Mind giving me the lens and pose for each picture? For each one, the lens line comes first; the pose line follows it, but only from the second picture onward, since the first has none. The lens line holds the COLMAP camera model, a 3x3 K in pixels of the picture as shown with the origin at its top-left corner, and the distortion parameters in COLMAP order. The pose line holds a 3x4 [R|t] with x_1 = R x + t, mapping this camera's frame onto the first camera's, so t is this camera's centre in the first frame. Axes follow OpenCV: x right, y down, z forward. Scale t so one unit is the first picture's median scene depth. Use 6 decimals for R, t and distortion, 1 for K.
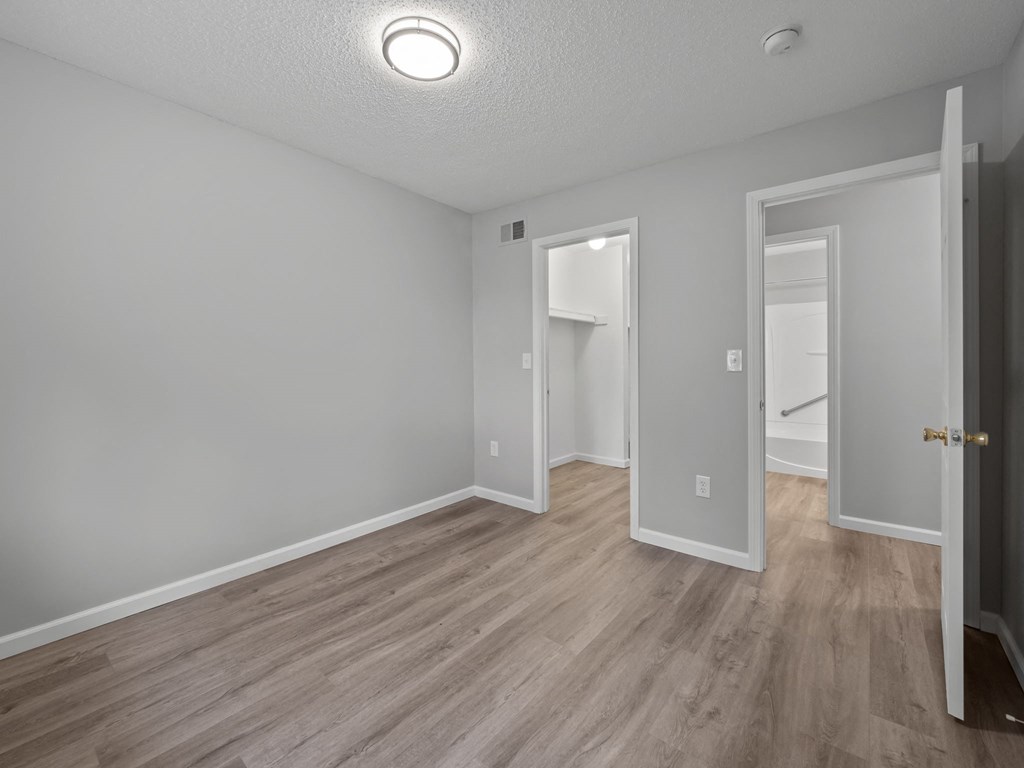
lens RADIAL K [[443.9, 0, 502.4], [0, 443.9, 396.9], [0, 0, 1]] dist [-0.003920, -0.000390]
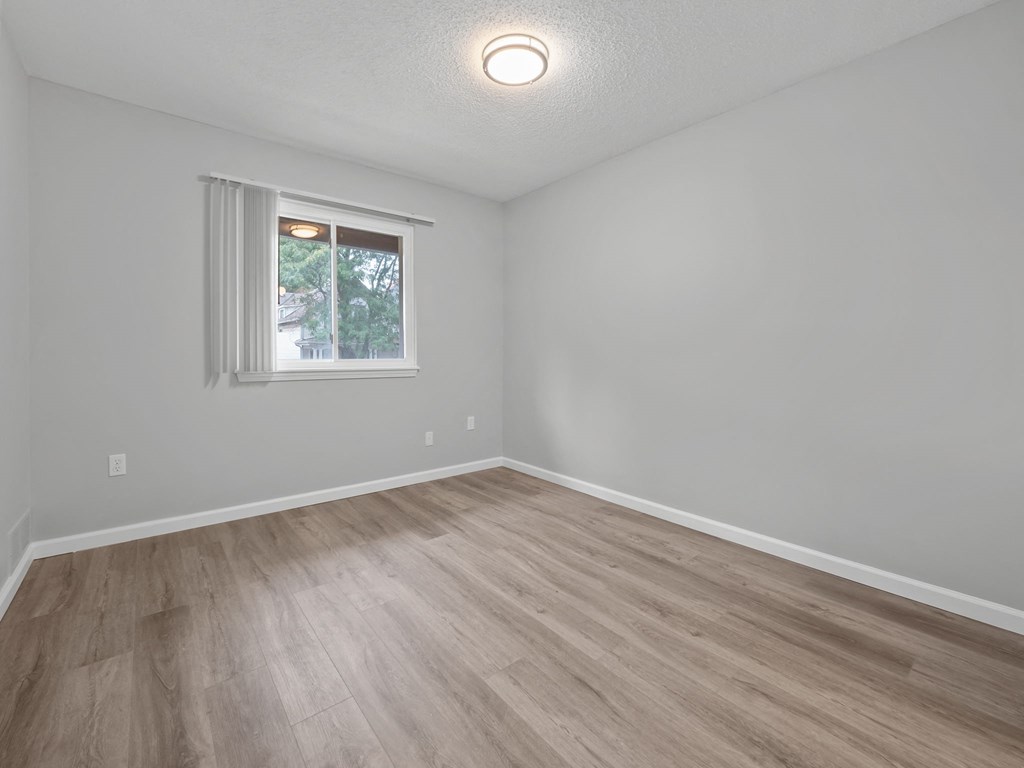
lens RADIAL K [[439.6, 0, 508.0], [0, 439.6, 371.3], [0, 0, 1]] dist [-0.000367, -0.000826]
pose [[-0.187728, 0.049225, -0.980987, 0.817894], [-0.084592, 0.994222, 0.066077, -0.045200], [0.978572, 0.095388, -0.182480, 0.991178]]
